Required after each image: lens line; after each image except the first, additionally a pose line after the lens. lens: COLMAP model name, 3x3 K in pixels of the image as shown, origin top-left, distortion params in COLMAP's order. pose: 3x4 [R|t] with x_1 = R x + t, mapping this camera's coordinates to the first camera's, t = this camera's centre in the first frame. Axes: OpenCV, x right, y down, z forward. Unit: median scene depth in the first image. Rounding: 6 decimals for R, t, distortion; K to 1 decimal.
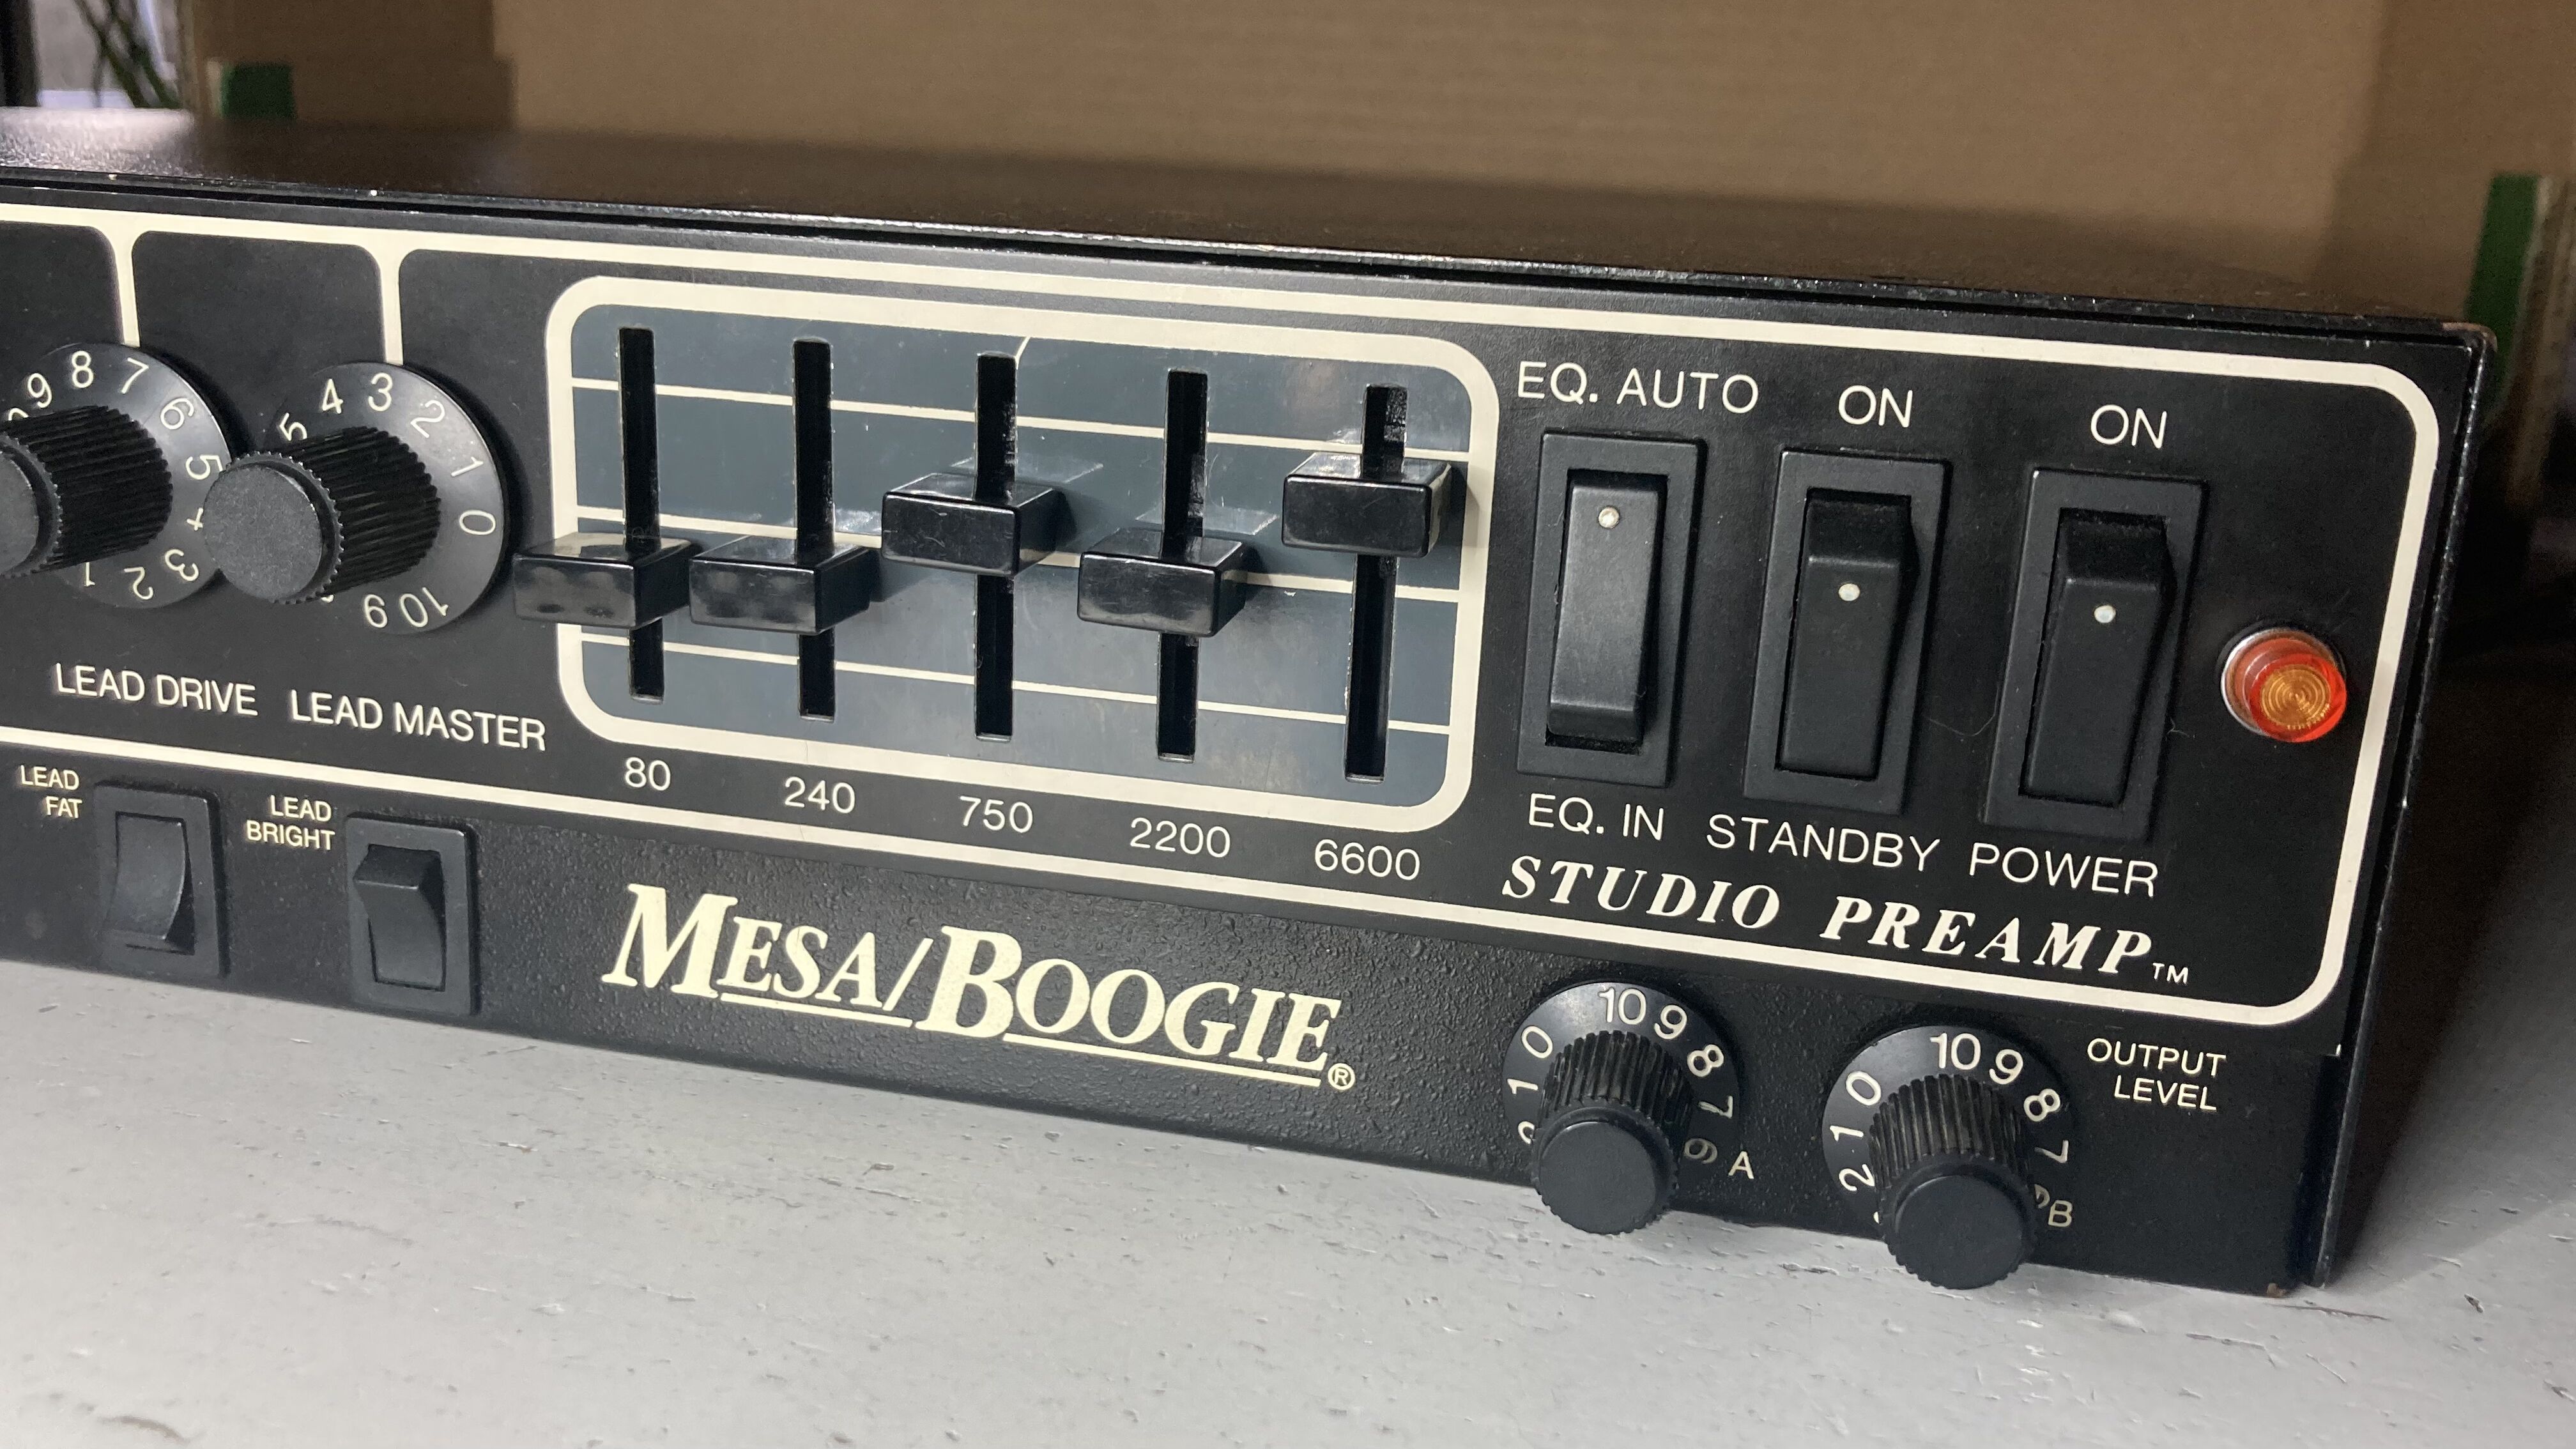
lens RADIAL K [[2192.4, 0, 1294.9], [0, 2192.4, 687.8], [0, 0, 1]] dist [0.055661, -0.143987]
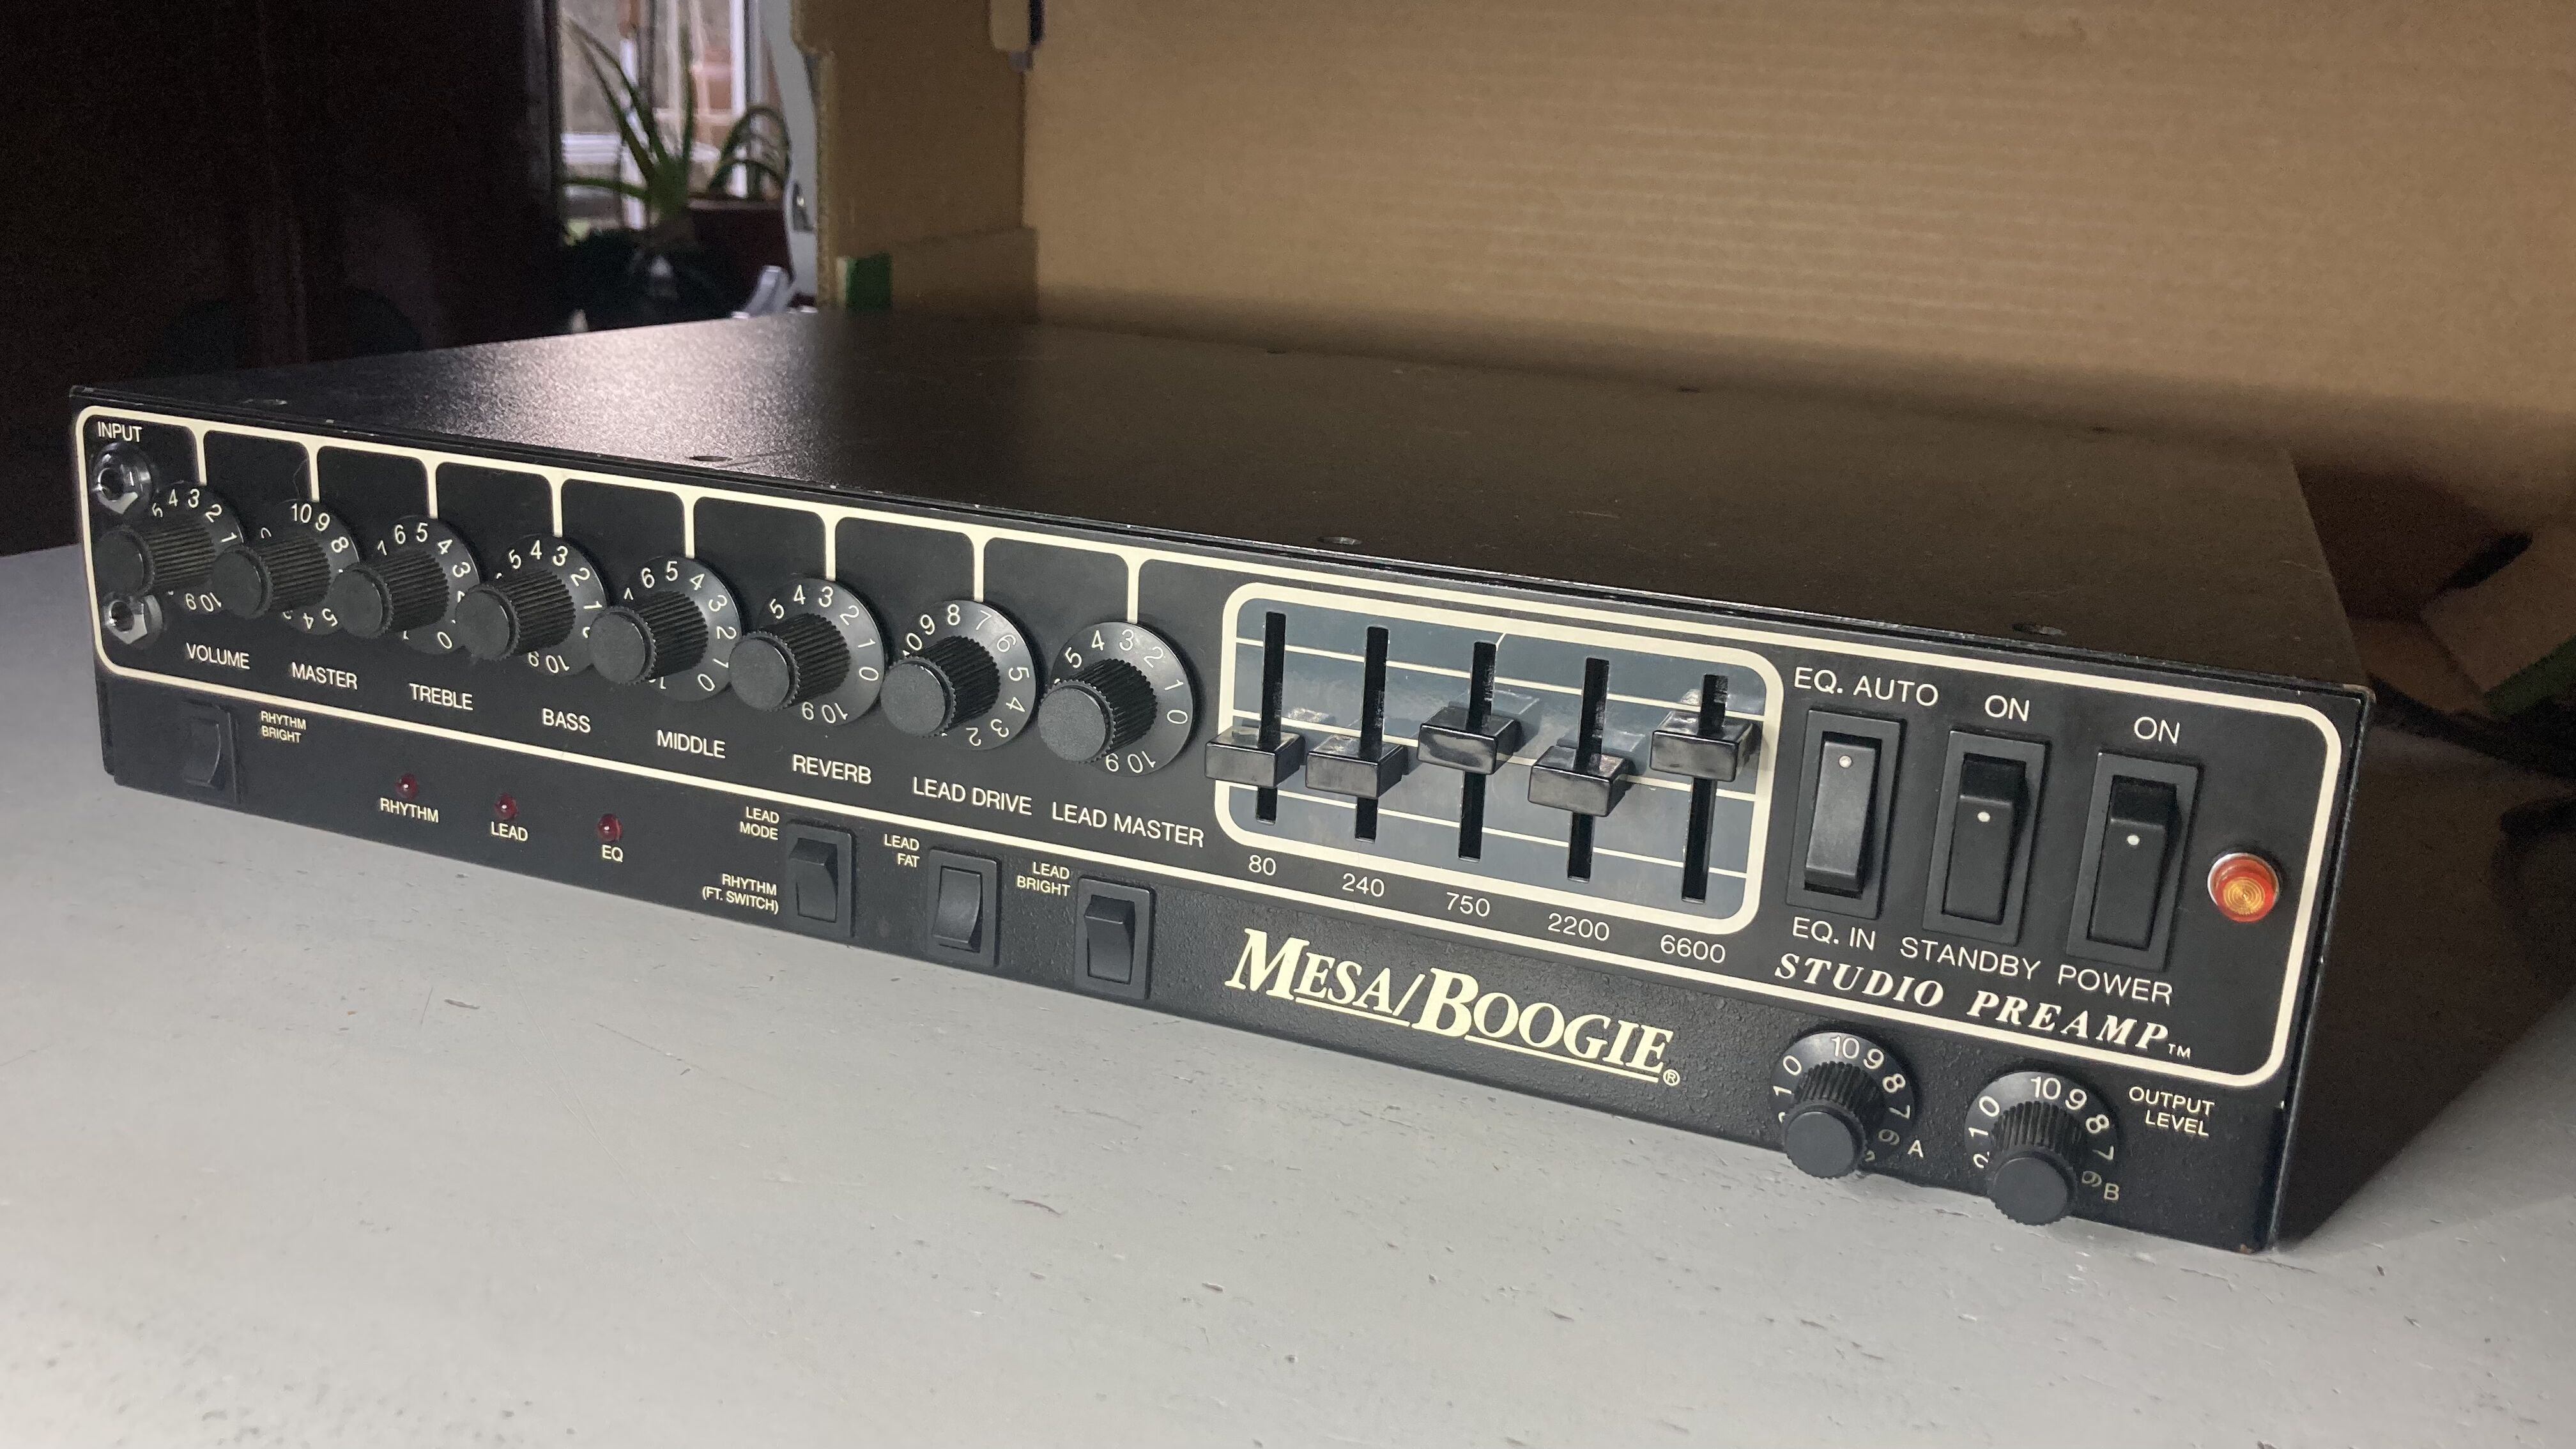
lens RADIAL K [[2192.4, 0, 1255.7], [0, 2192.4, 696.5], [0, 0, 1]] dist [0.055661, -0.143987]
pose [[0.983805, 0.047088, -0.172946, -0.013786], [-0.047117, 0.998882, 0.003938, -0.102328], [0.172938, 0.004275, 0.984923, -0.696860]]
